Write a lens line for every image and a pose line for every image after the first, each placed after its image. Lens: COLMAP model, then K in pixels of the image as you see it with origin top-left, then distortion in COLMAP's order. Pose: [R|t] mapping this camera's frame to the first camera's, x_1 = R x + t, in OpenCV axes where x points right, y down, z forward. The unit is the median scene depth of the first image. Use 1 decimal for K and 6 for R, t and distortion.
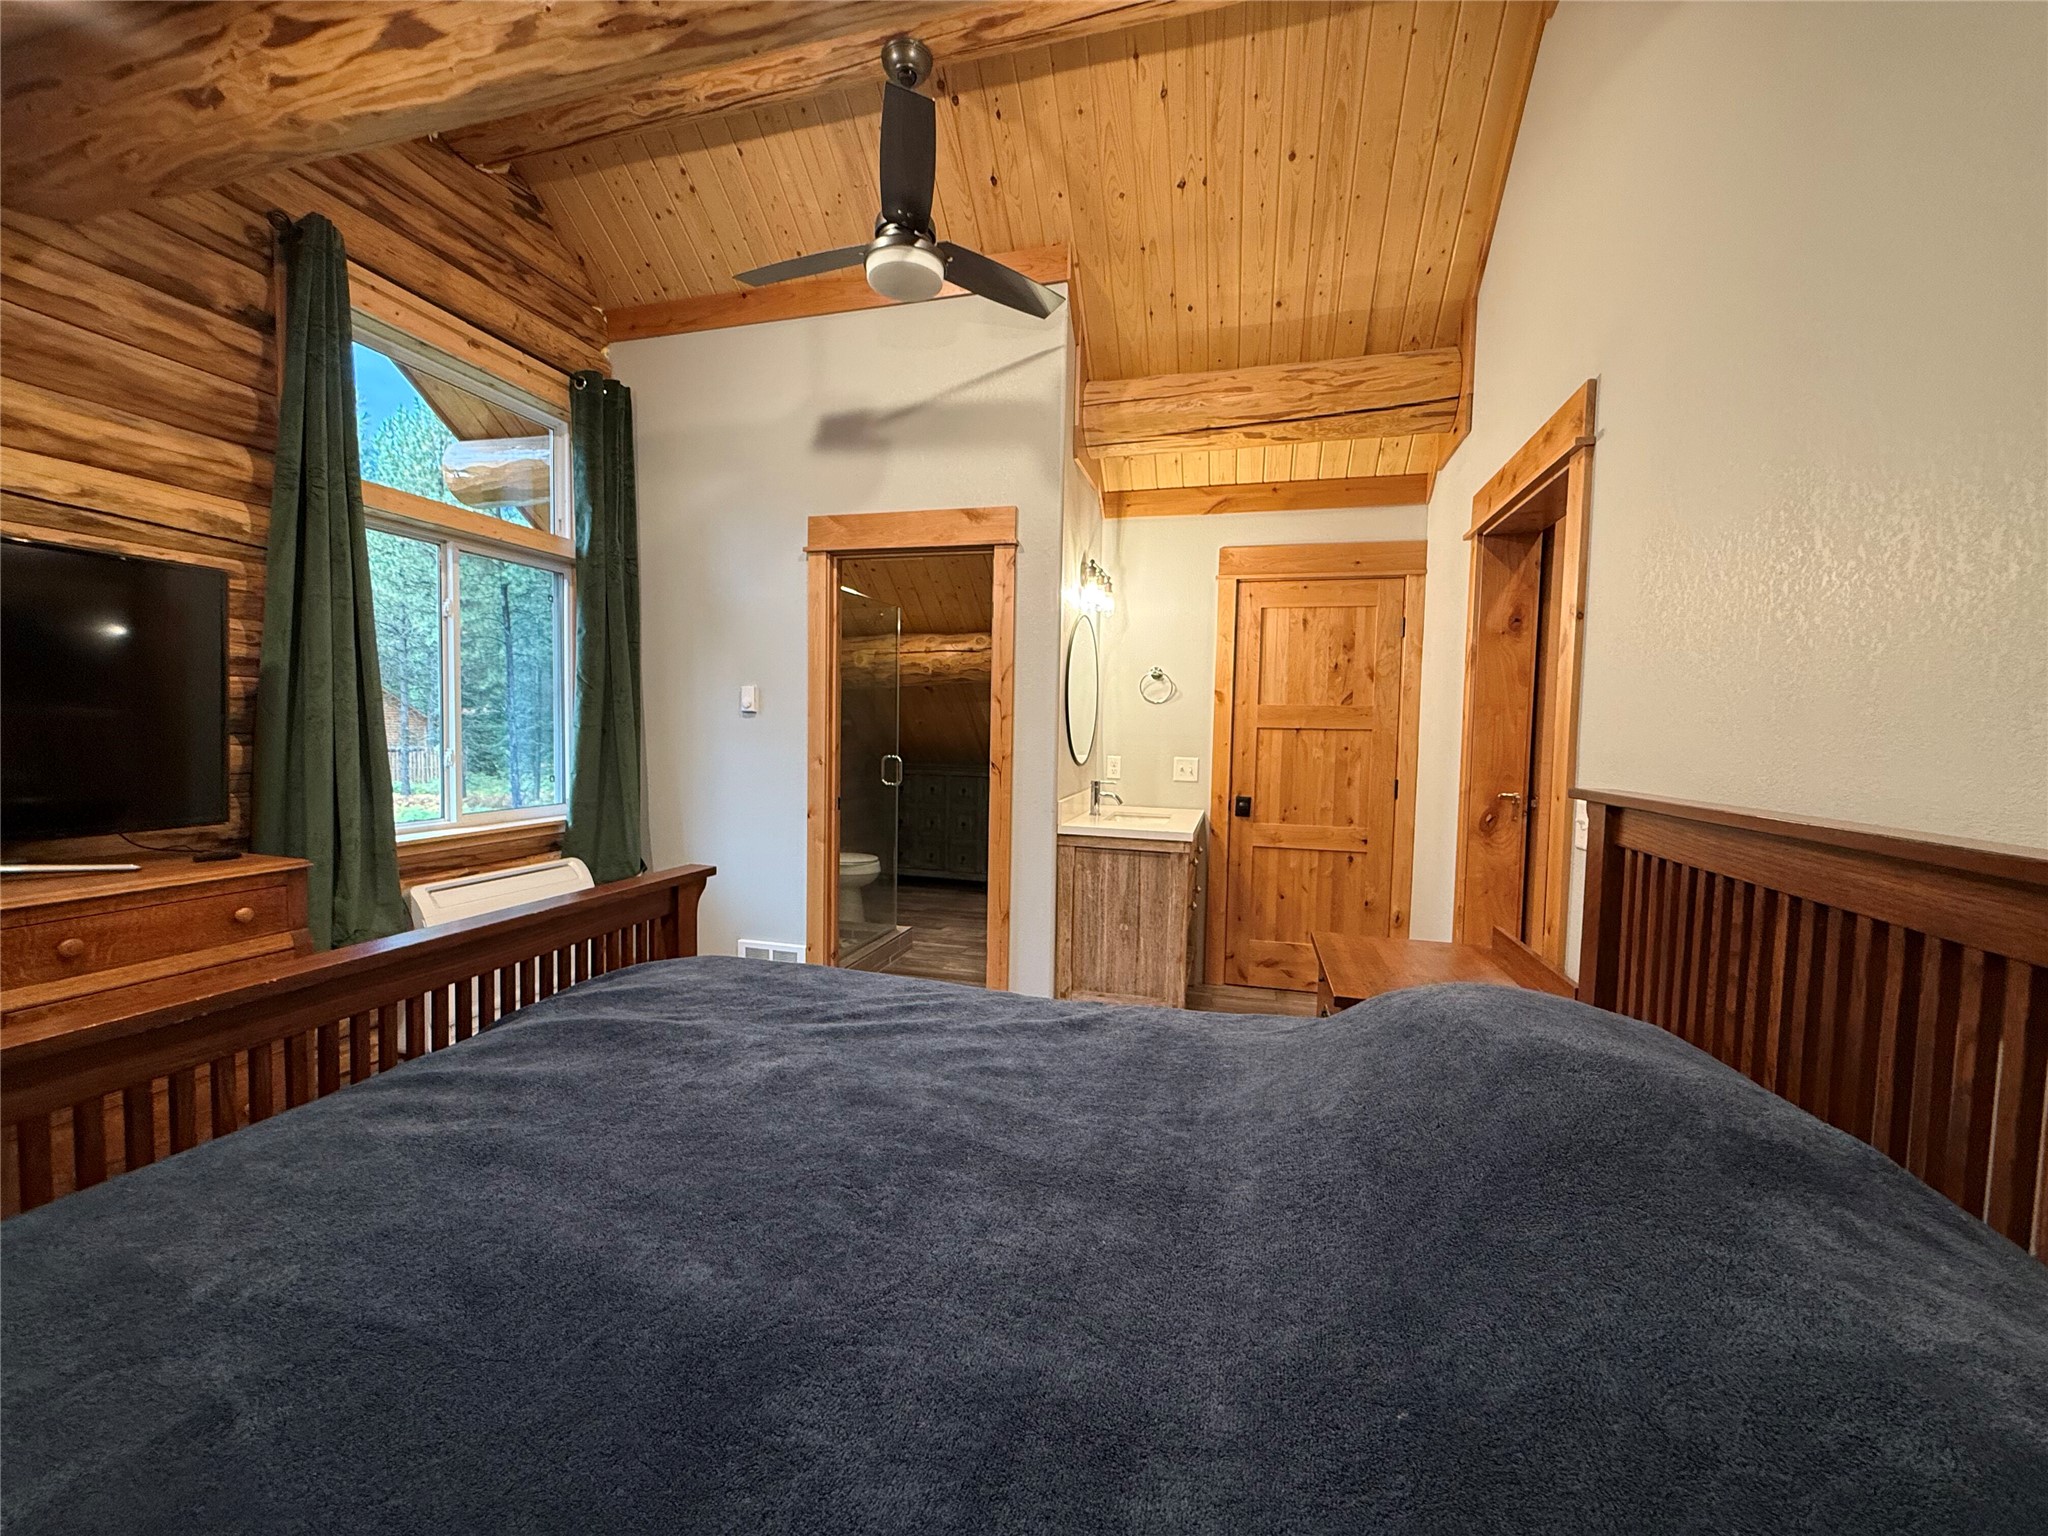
lens RADIAL K [[815.3, 0, 1017.9], [0, 815.3, 772.1], [0, 0, 1]] dist [-0.000455, 0.000482]
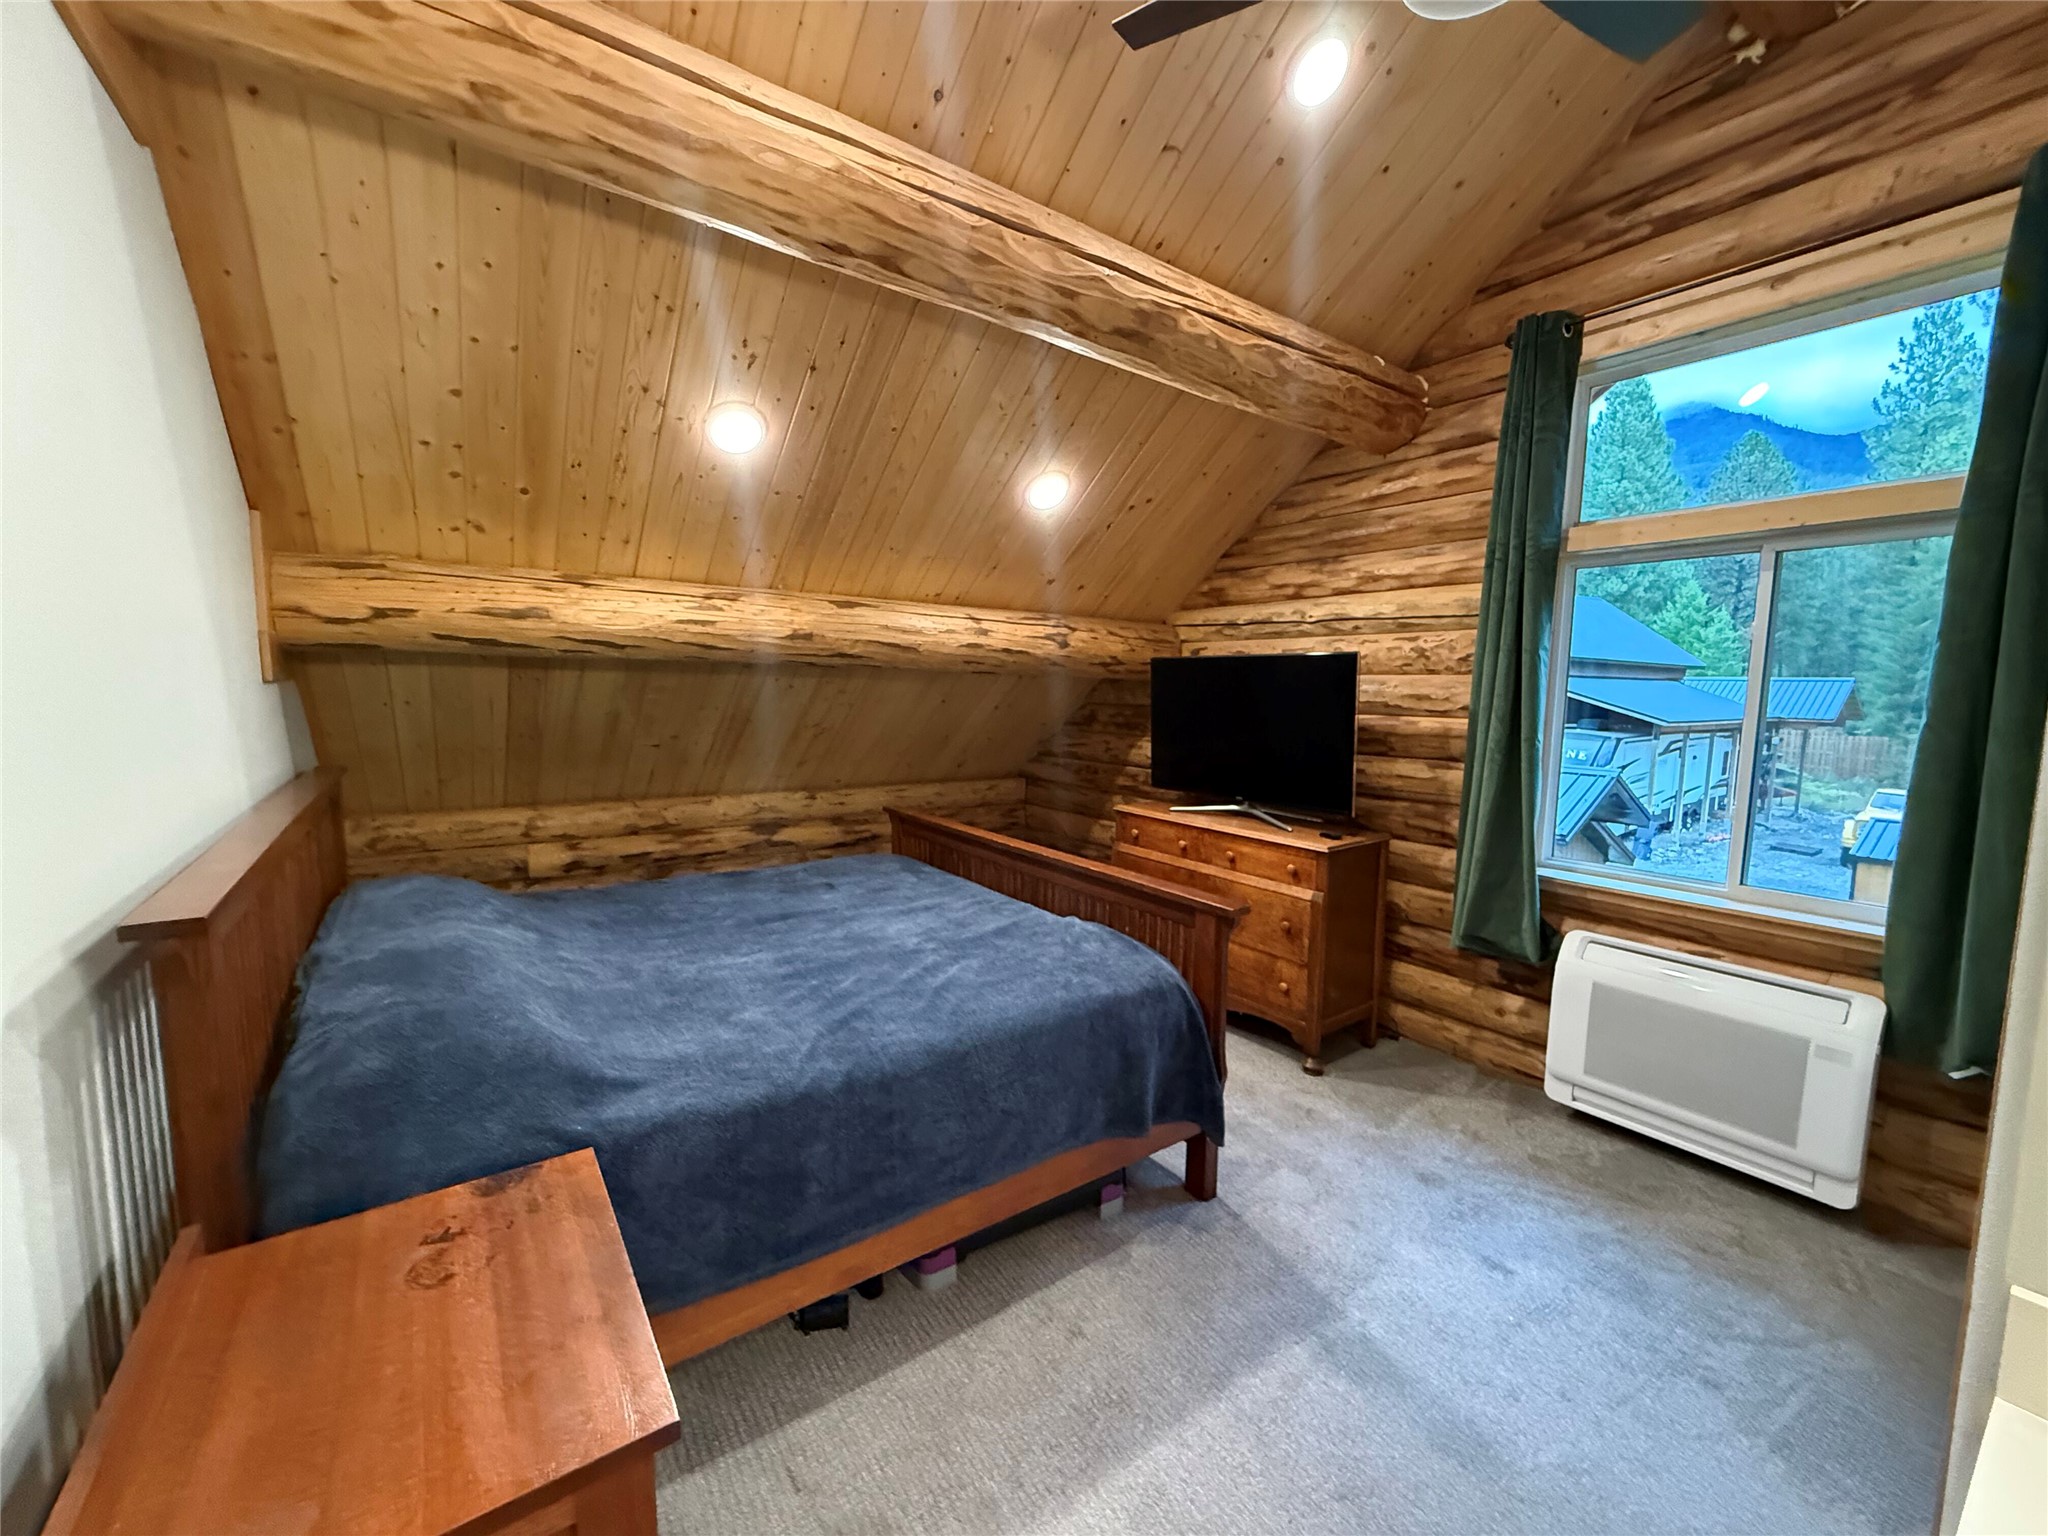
lens RADIAL K [[815.3, 0, 1017.9], [0, 815.3, 772.1], [0, 0, 1]] dist [-0.000455, 0.000482]
pose [[-0.634120, 0.051427, -0.771523, 0.350656], [-0.069023, 0.990038, 0.122723, -0.098363], [0.770148, 0.131074, -0.624253, 0.862110]]
